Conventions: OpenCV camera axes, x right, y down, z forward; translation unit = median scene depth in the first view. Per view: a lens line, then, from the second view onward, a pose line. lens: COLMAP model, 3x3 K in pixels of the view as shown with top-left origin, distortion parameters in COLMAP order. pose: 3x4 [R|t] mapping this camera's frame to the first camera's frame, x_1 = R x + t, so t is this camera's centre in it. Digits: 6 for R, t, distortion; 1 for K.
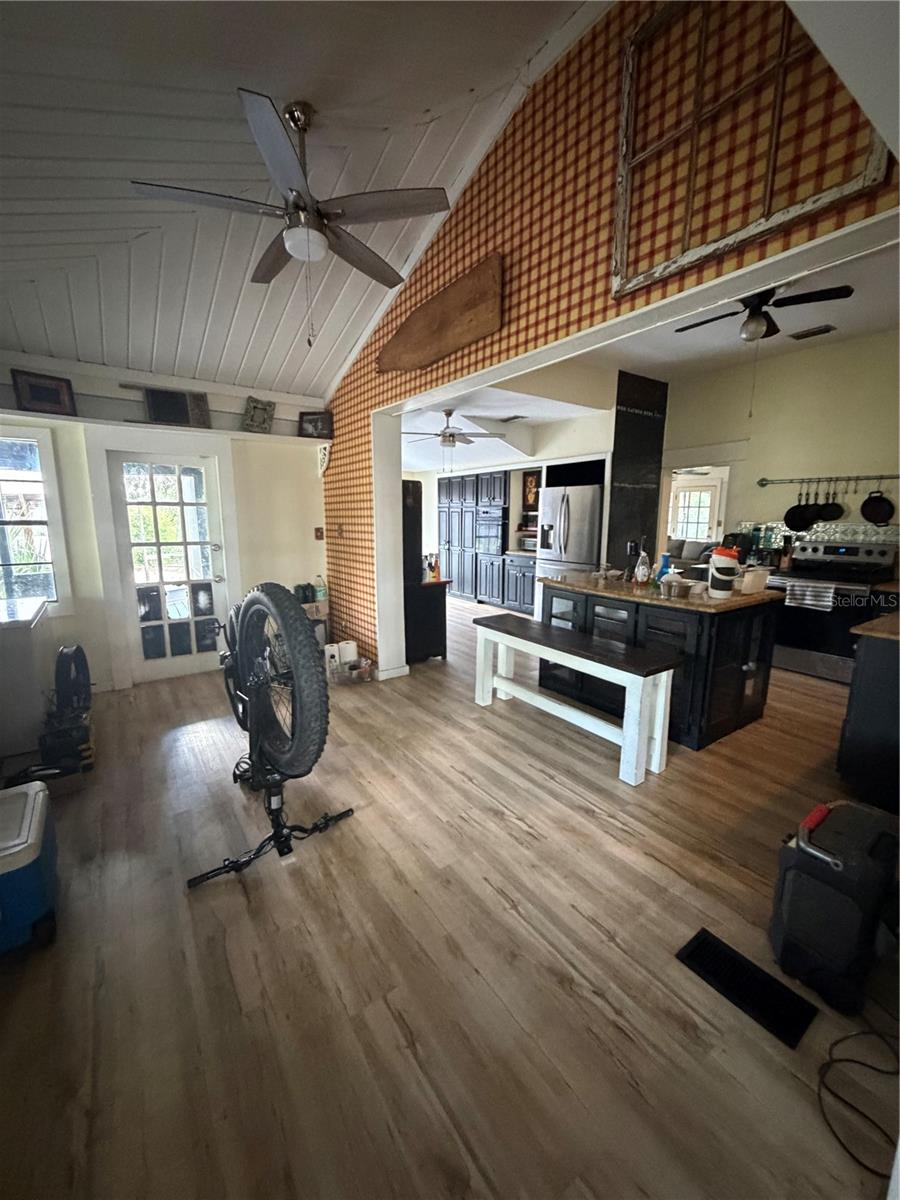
lens RADIAL K [[483.0, 0, 450.6], [0, 483.0, 599.6], [0, 0, 1]] dist [0.000281, 0.000914]
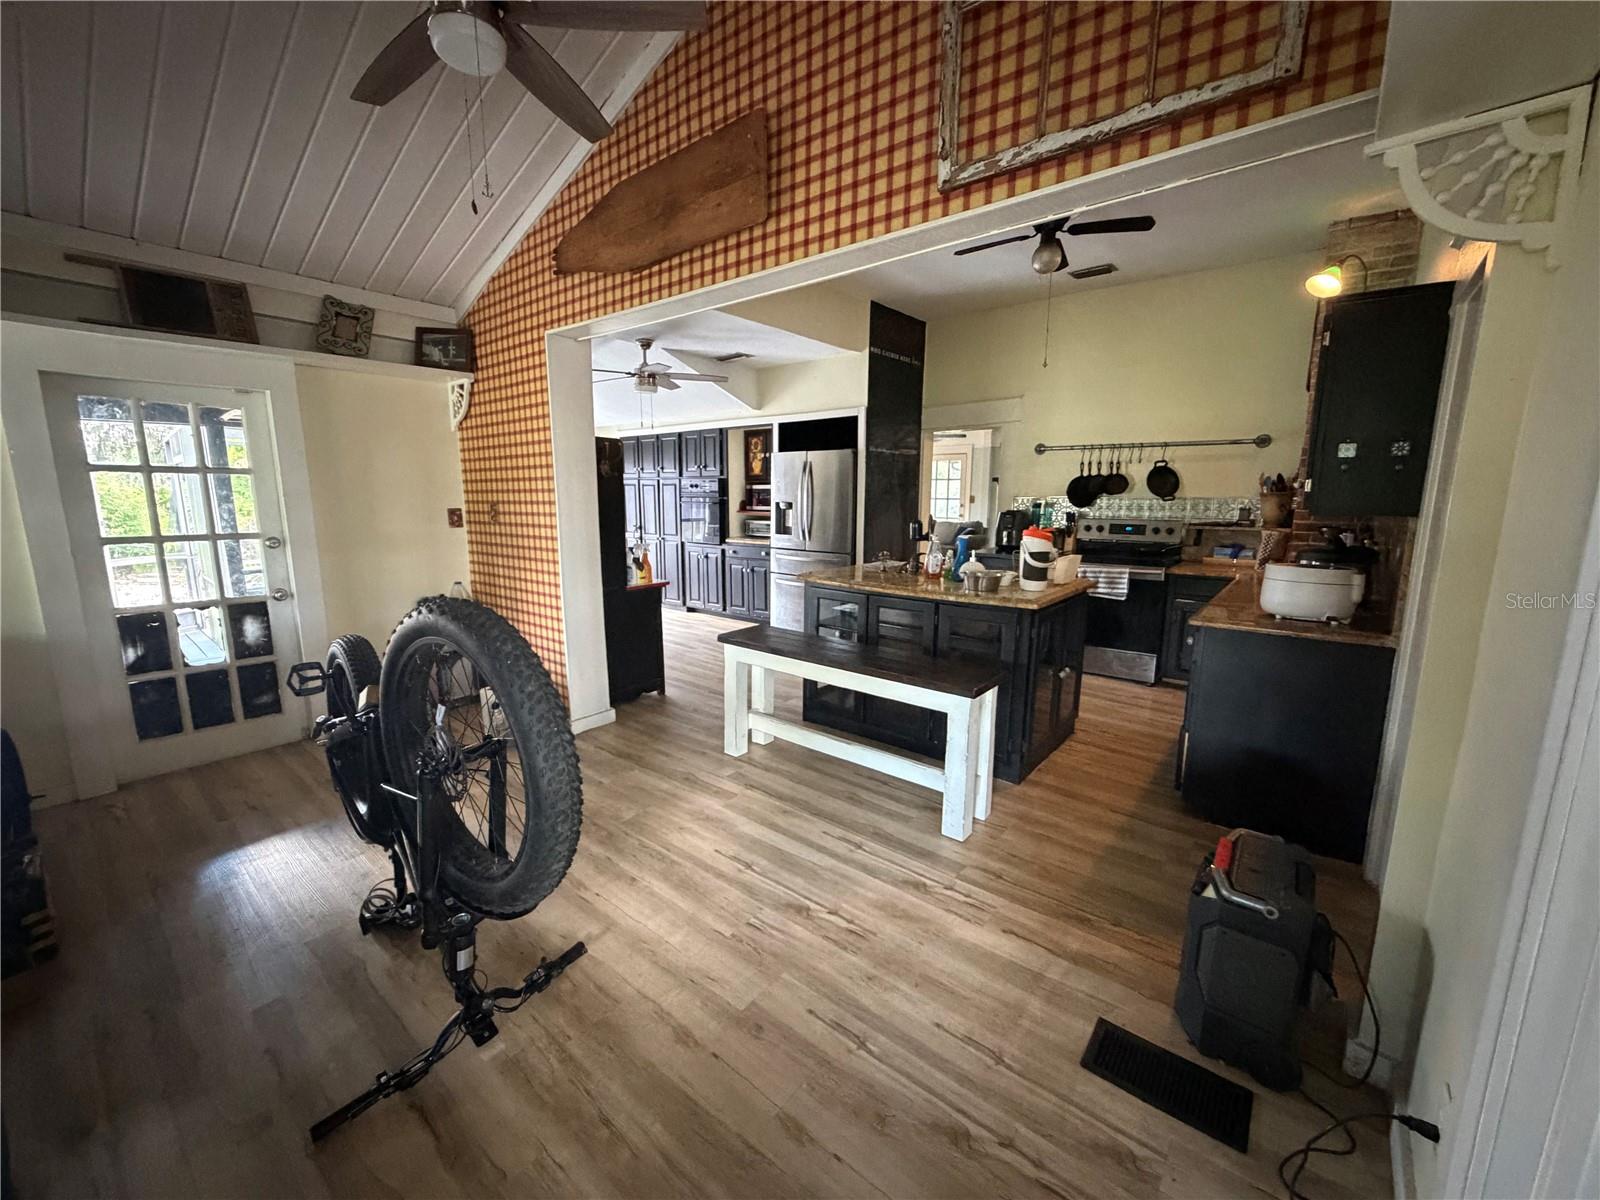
lens RADIAL K [[644.0, 0, 796.7], [0, 644.0, 604.2], [0, 0, 1]] dist [0.000281, 0.000914]
pose [[0.963296, -0.049163, 0.263902, -0.112538], [0.048899, 0.998775, 0.007572, -0.008263], [-0.263951, 0.005610, 0.964520, 0.078897]]
